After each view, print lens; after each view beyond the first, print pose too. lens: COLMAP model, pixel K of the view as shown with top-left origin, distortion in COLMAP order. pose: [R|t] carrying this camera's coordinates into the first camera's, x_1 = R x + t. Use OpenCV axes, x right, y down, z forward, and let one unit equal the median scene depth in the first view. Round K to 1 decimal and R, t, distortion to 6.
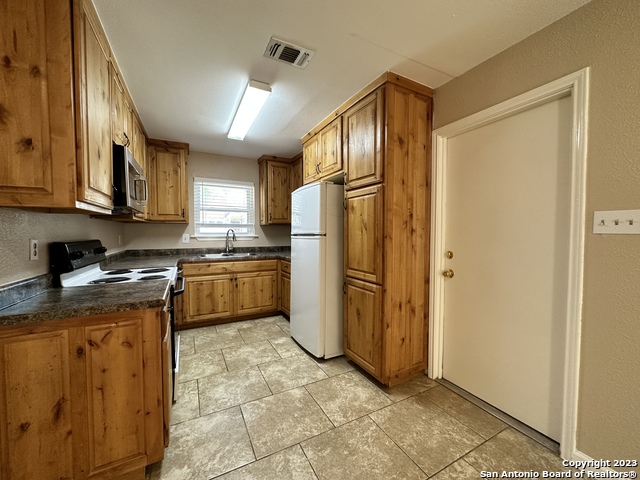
lens RADIAL K [[255.9, 0, 319.6], [0, 255.9, 240.0], [0, 0, 1]] dist [-0.000825, 0.000197]
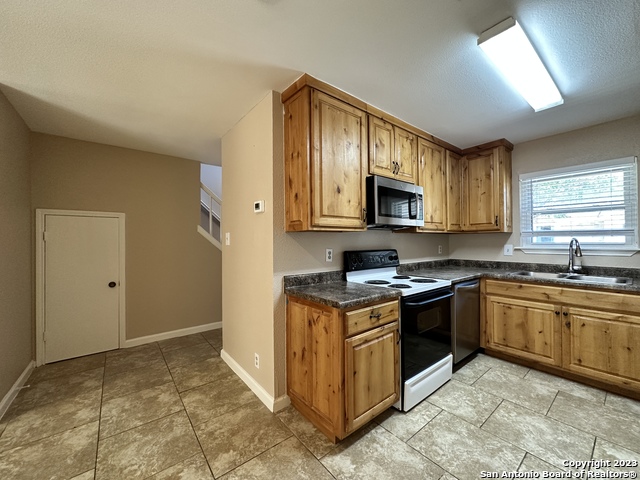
lens RADIAL K [[255.9, 0, 320.5], [0, 255.9, 240.2], [0, 0, 1]] dist [-0.000825, 0.000197]
pose [[0.194562, -0.004188, -0.980881, 0.316457], [-0.024525, 0.999658, -0.009133, -0.026985], [0.980584, 0.025833, 0.194392, 0.396639]]
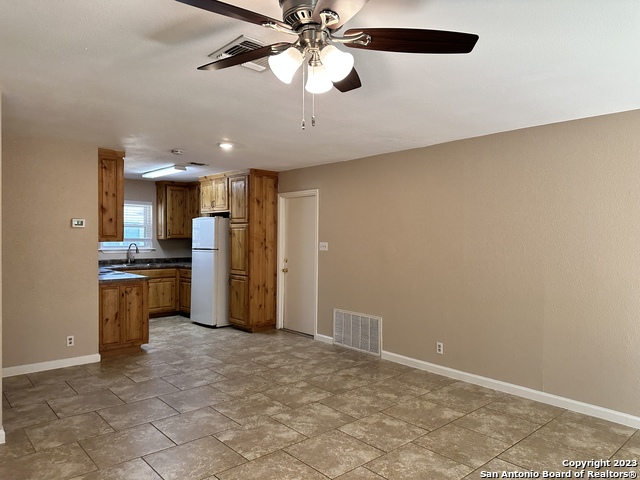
lens RADIAL K [[456.1, 0, 328.9], [0, 456.1, 237.2], [0, 0, 1]] dist [0.064626, -0.063301]
pose [[0.965452, 0.004867, 0.260535, -0.059810], [0.002266, 0.999631, -0.027070, -0.019247], [-0.260571, 0.026726, 0.965085, -2.252024]]
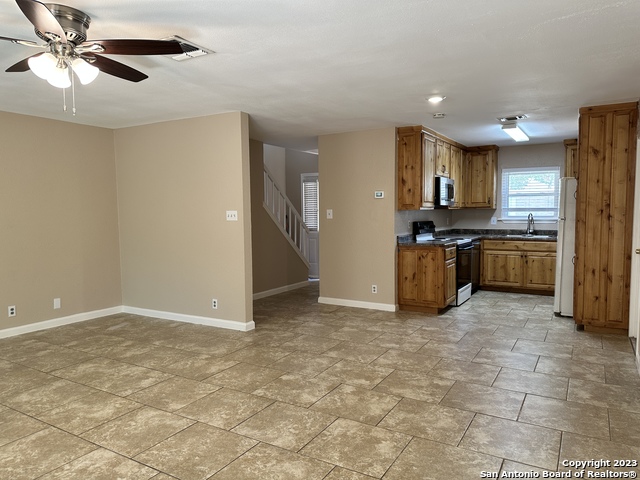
lens RADIAL K [[456.1, 0, 318.0], [0, 456.1, 243.0], [0, 0, 1]] dist [0.064626, -0.063301]
pose [[0.524128, 0.053229, -0.849974, 1.540625], [-0.019490, 0.998533, 0.050515, 0.008377], [0.851417, -0.009910, 0.524396, -1.456938]]
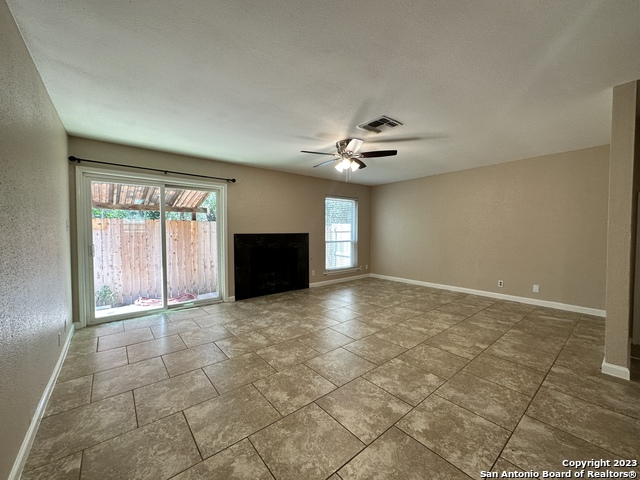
lens RADIAL K [[255.9, 0, 320.5], [0, 255.9, 239.1], [0, 0, 1]] dist [-0.000825, 0.000197]
pose [[-0.979508, 0.006731, -0.201292, 0.647808], [-0.006329, 0.997919, 0.064169, 0.001075], [0.201305, 0.064128, -0.977427, 0.227924]]
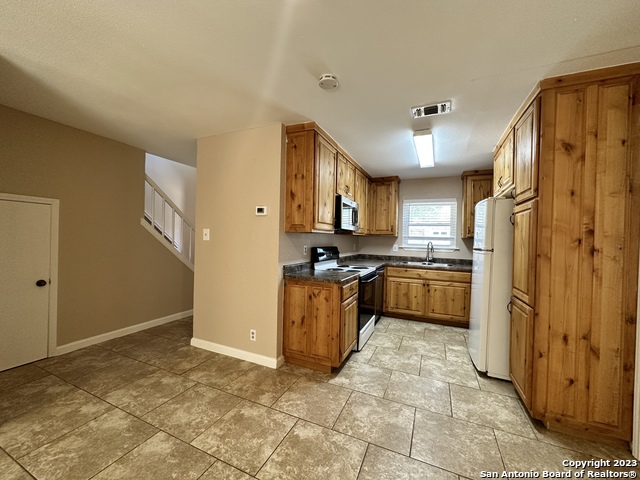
lens RADIAL K [[255.9, 0, 320.3], [0, 255.9, 240.2], [0, 0, 1]] dist [-0.000825, 0.000197]
pose [[0.616763, 0.019479, -0.786908, 0.446616], [-0.049235, 0.998691, -0.013868, -0.014735], [0.785607, 0.047297, 0.616915, -0.167291]]
